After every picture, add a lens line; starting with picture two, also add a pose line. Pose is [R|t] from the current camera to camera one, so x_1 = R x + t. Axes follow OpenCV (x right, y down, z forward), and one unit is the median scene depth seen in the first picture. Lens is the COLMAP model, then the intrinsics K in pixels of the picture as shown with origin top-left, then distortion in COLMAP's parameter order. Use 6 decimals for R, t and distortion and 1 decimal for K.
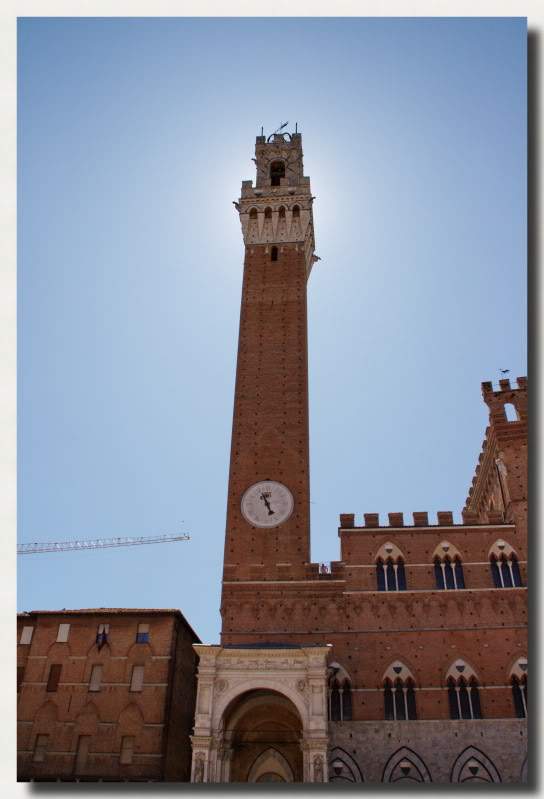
lens RADIAL K [[632.9, 0, 273.0], [0, 632.9, 393.6], [0, 0, 1]] dist [-0.131993, 0.064922]
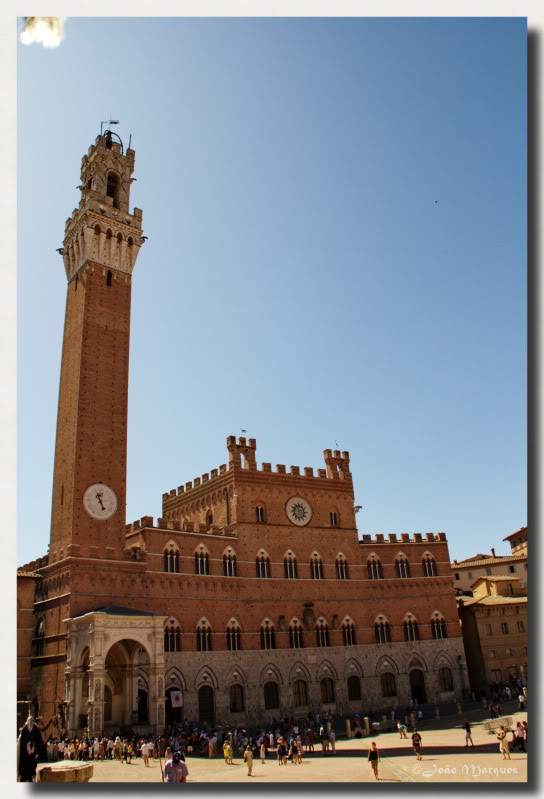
lens RADIAL K [[632.9, 0, 269.3], [0, 632.9, 401.4], [0, 0, 1]] dist [-0.131993, 0.064922]
pose [[0.716821, 0.226288, 0.659516, -0.765187], [-0.352845, 0.933546, 0.063192, -0.274767], [-0.601389, -0.278004, 0.749029, -0.225094]]
